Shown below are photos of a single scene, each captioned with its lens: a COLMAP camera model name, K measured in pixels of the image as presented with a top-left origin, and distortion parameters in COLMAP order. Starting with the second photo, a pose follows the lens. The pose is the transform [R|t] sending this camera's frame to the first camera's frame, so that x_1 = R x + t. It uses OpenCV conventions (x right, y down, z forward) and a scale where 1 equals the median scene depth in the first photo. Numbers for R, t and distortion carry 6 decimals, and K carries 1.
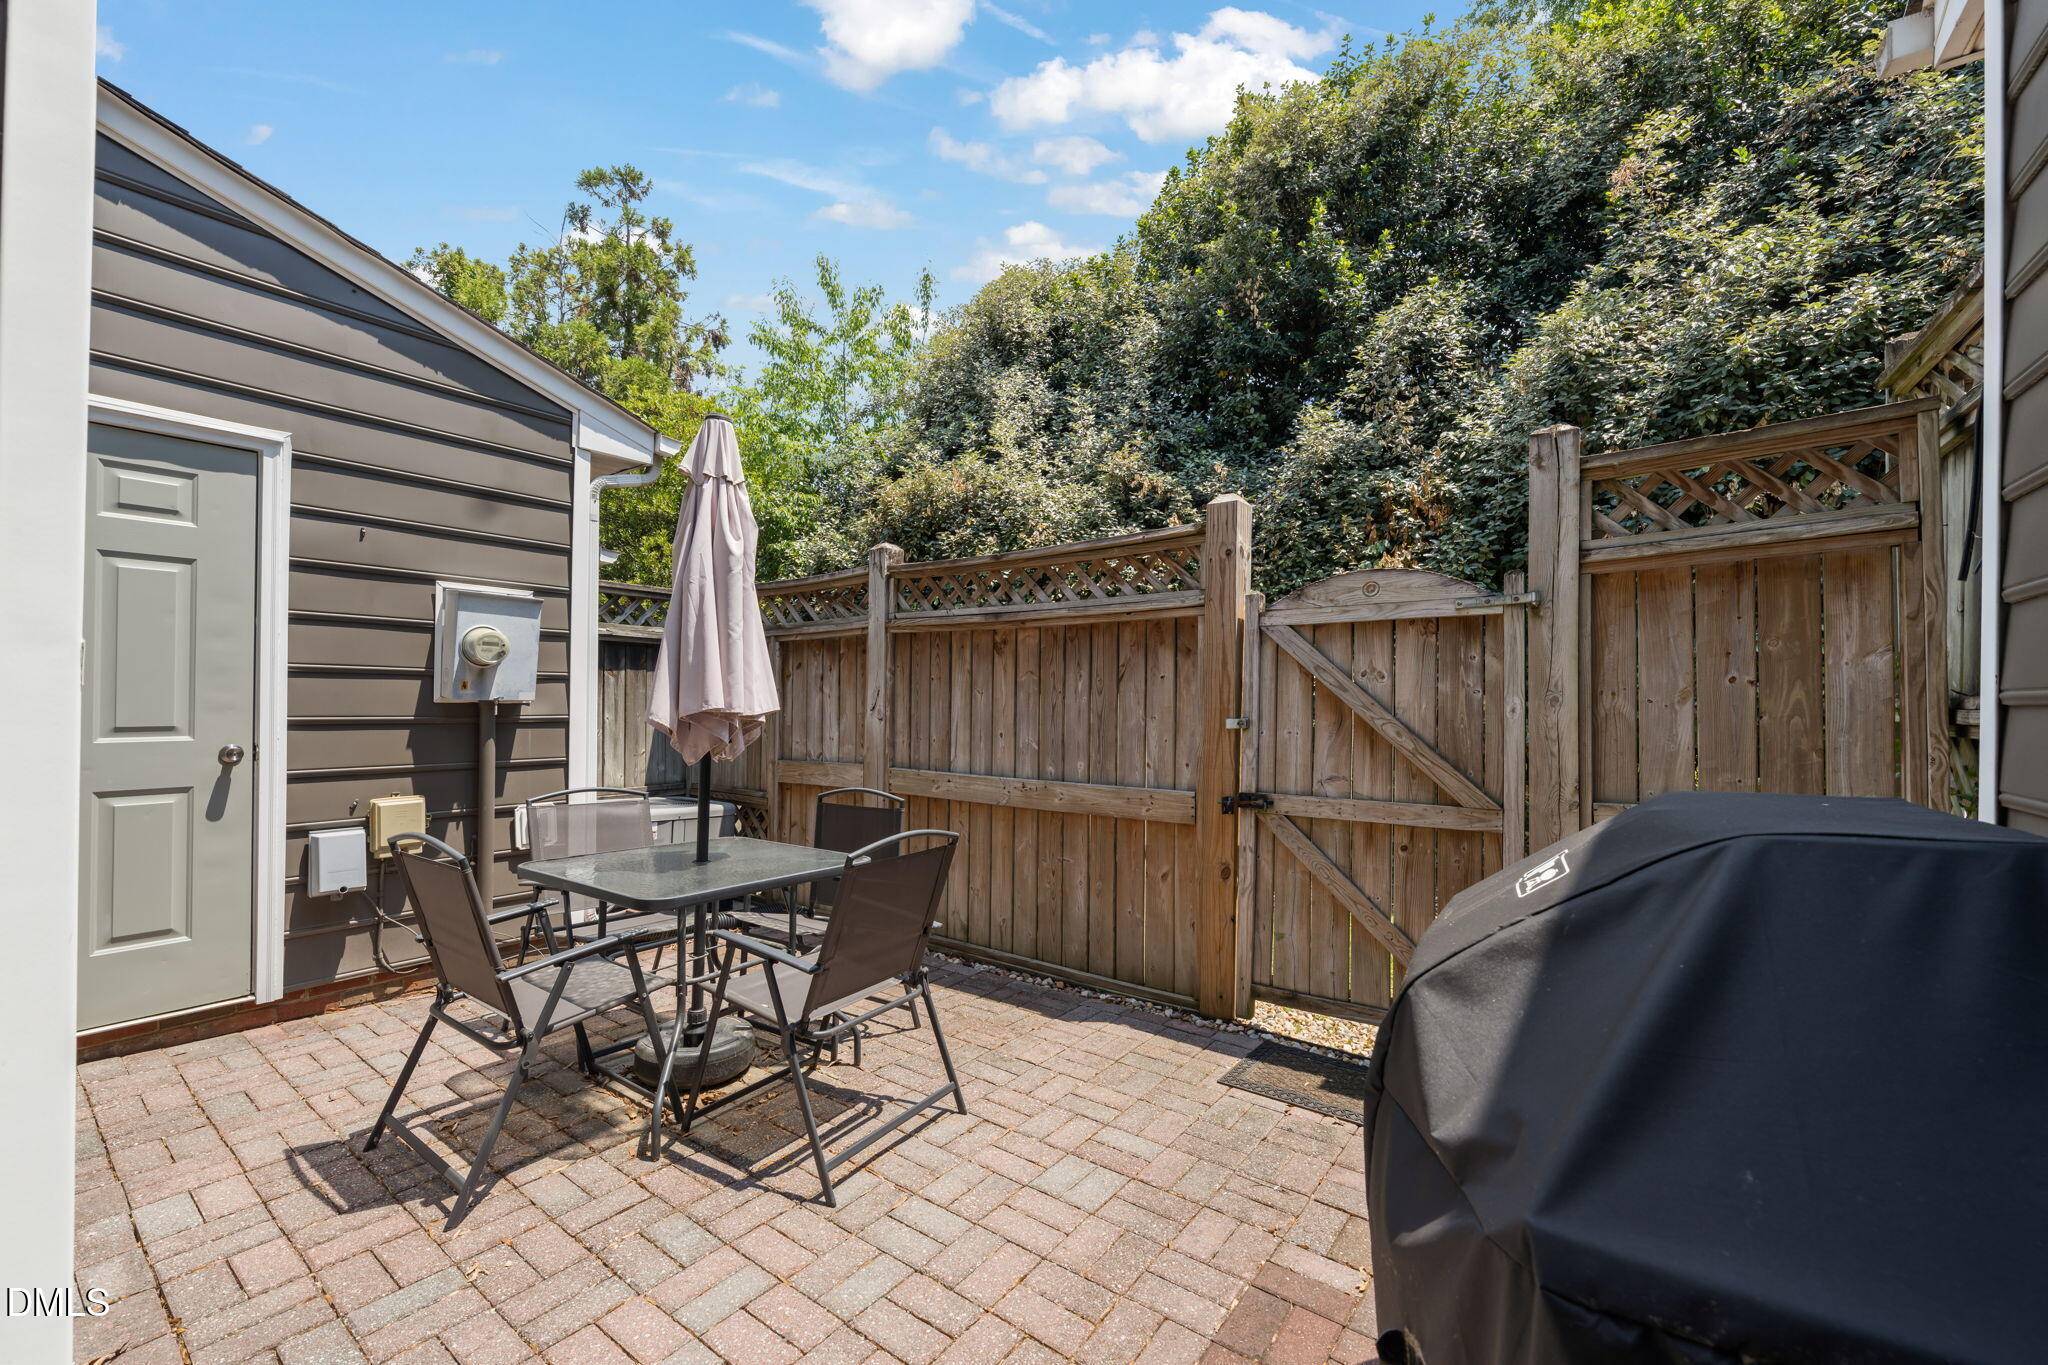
lens RADIAL K [[809.9, 0, 1006.7], [0, 809.9, 688.7], [0, 0, 1]] dist [-0.001435, 0.001070]
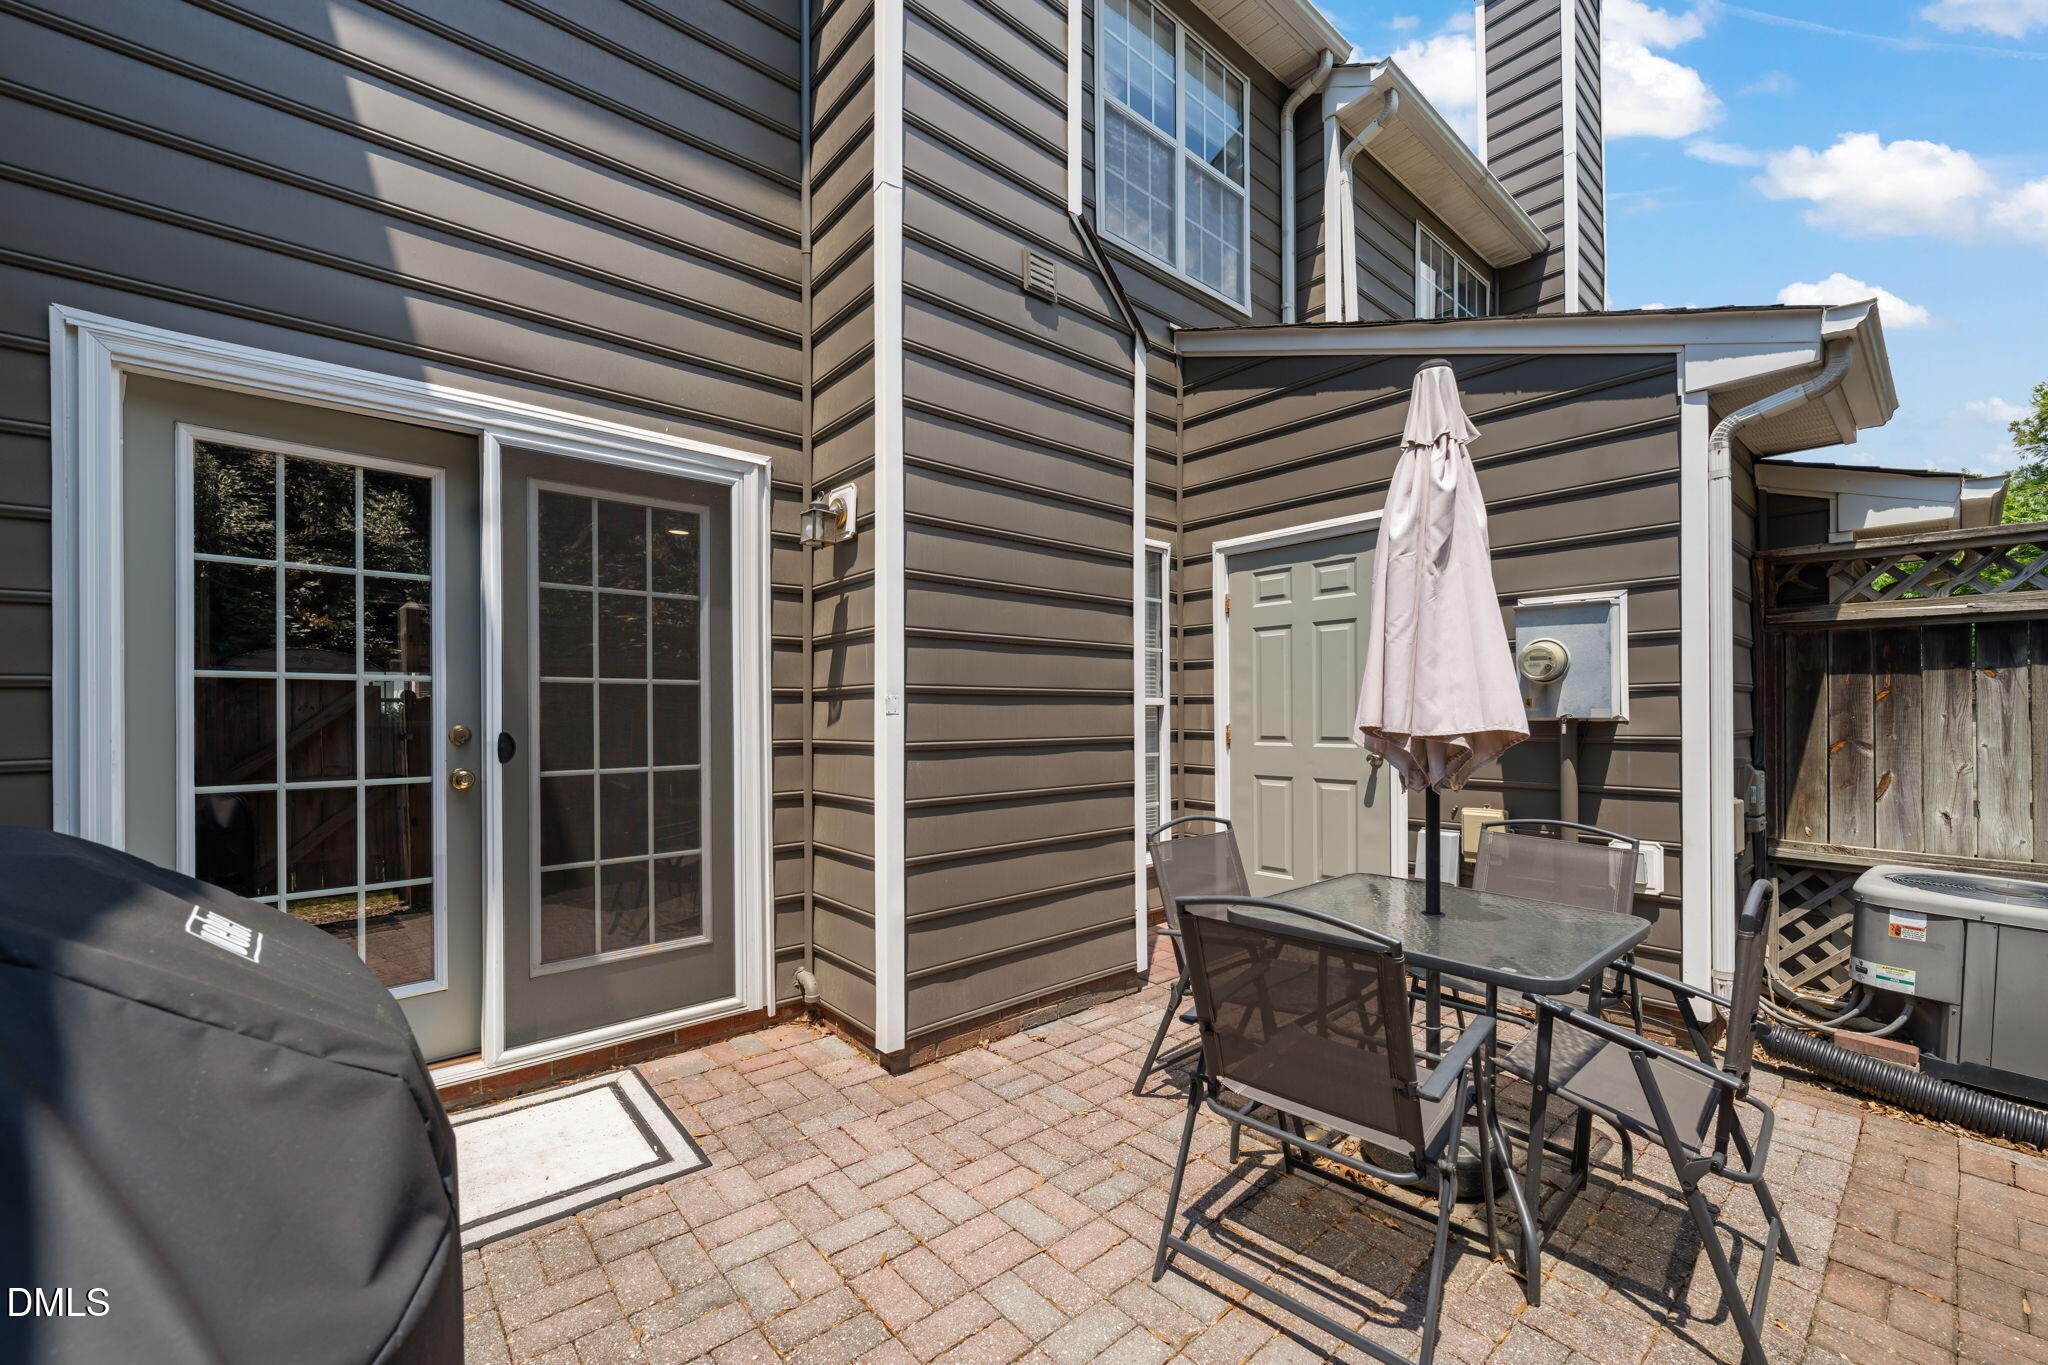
lens RADIAL K [[809.9, 0, 1029.6], [0, 809.9, 709.1], [0, 0, 1]] dist [-0.001435, 0.001070]
pose [[-0.186173, -0.014713, -0.982407, 0.398587], [0.017152, 0.999687, -0.018222, 0.011071], [0.982367, -0.020243, -0.185862, 0.590901]]
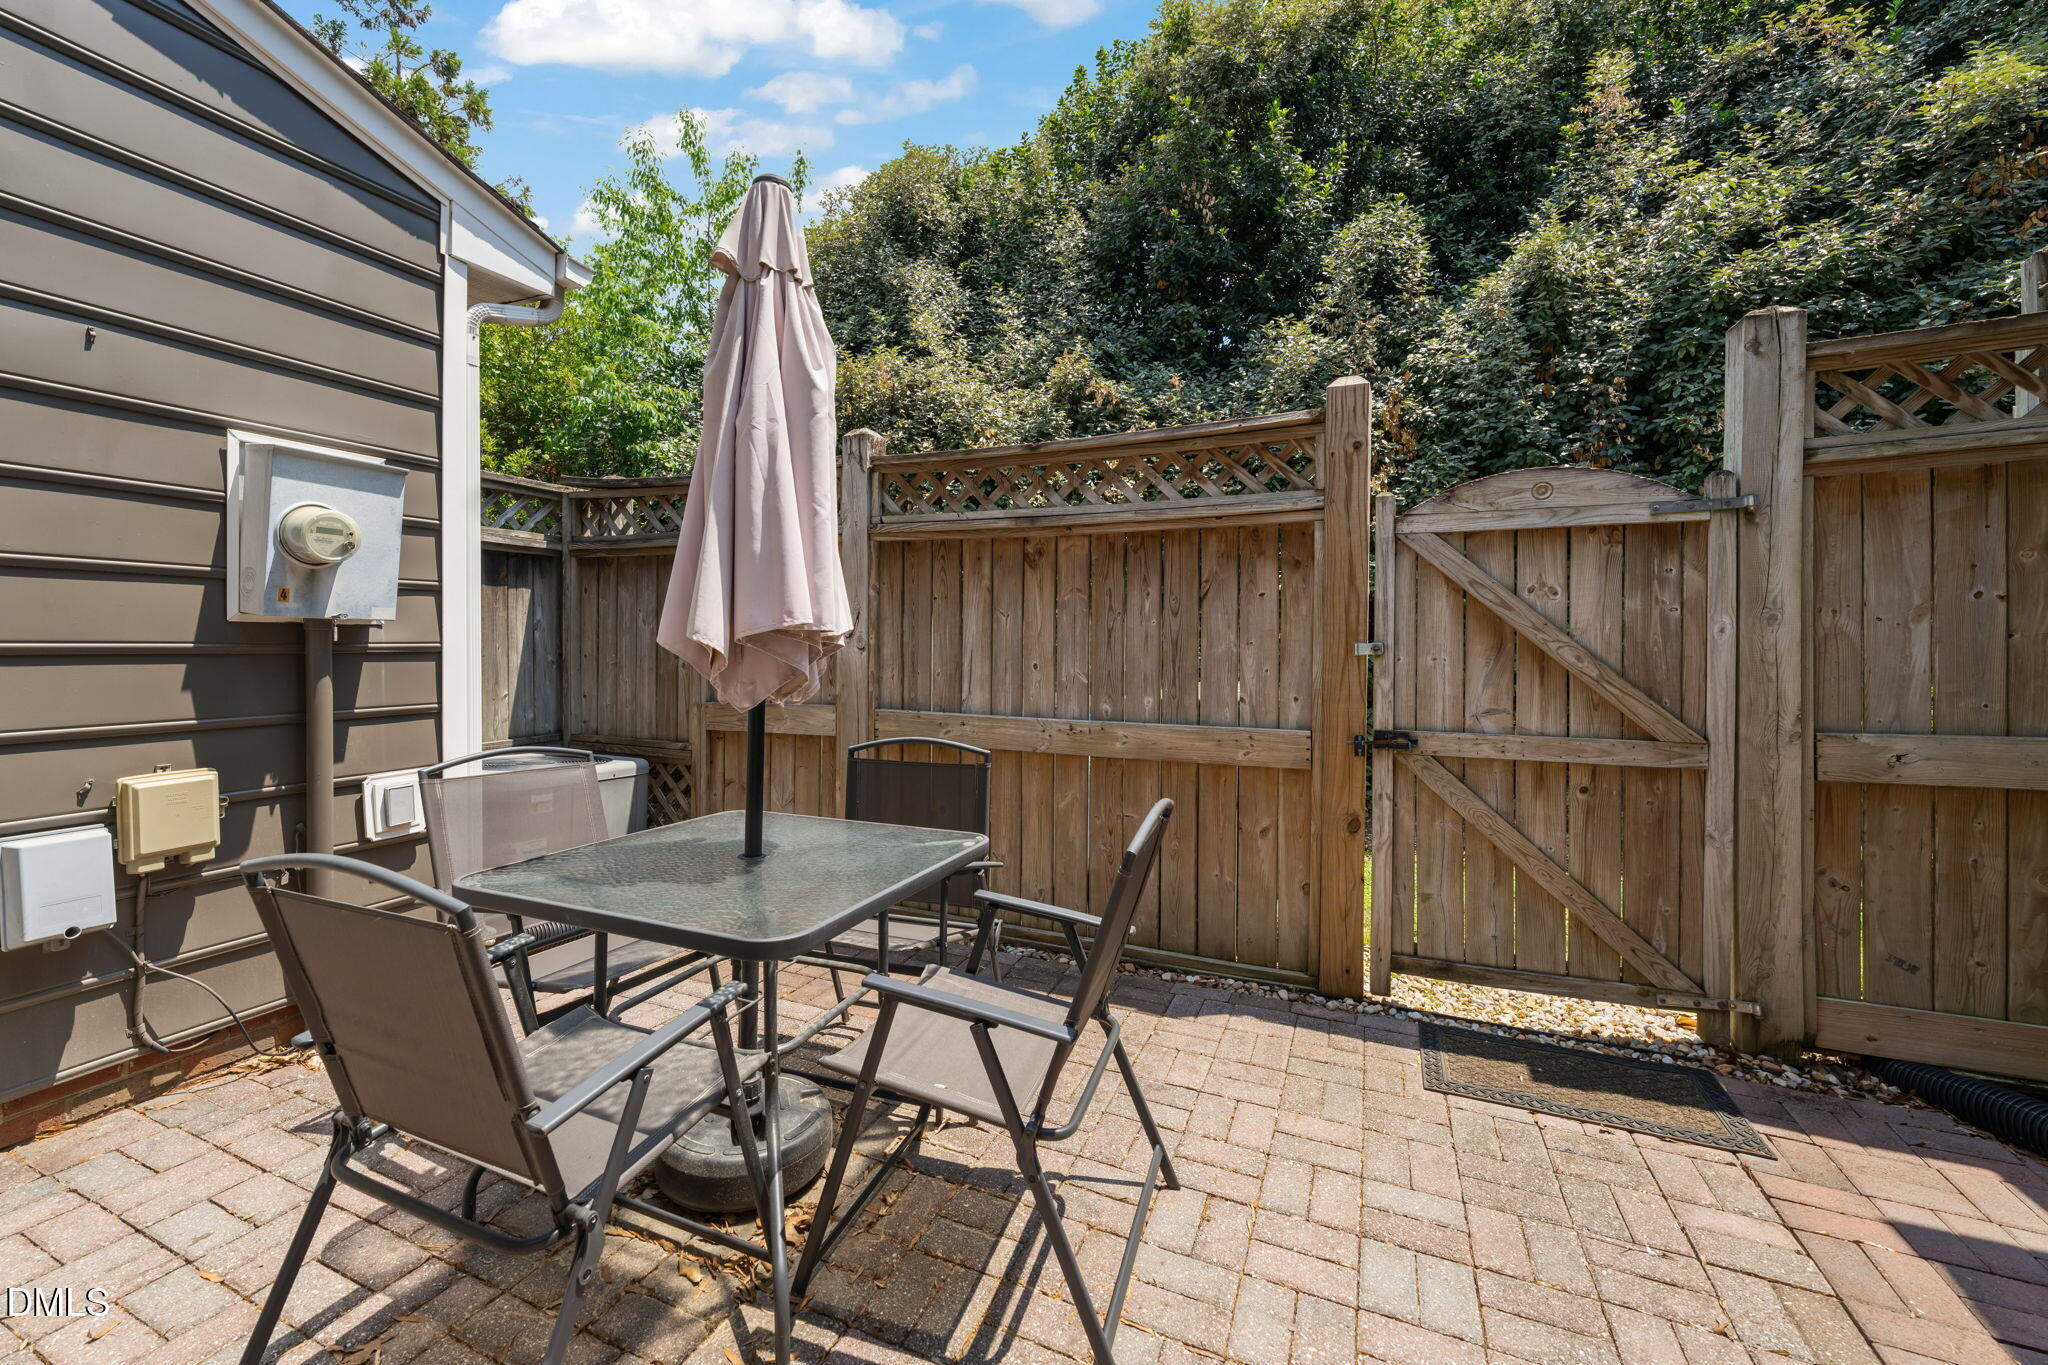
lens RADIAL K [[809.9, 0, 1007.5], [0, 809.9, 645.6], [0, 0, 1]] dist [-0.001435, 0.001070]
pose [[0.974923, -0.002390, 0.222531, -0.250534], [-0.003137, 0.999695, 0.024480, 0.018791], [-0.222521, -0.024564, 0.974618, 0.242309]]
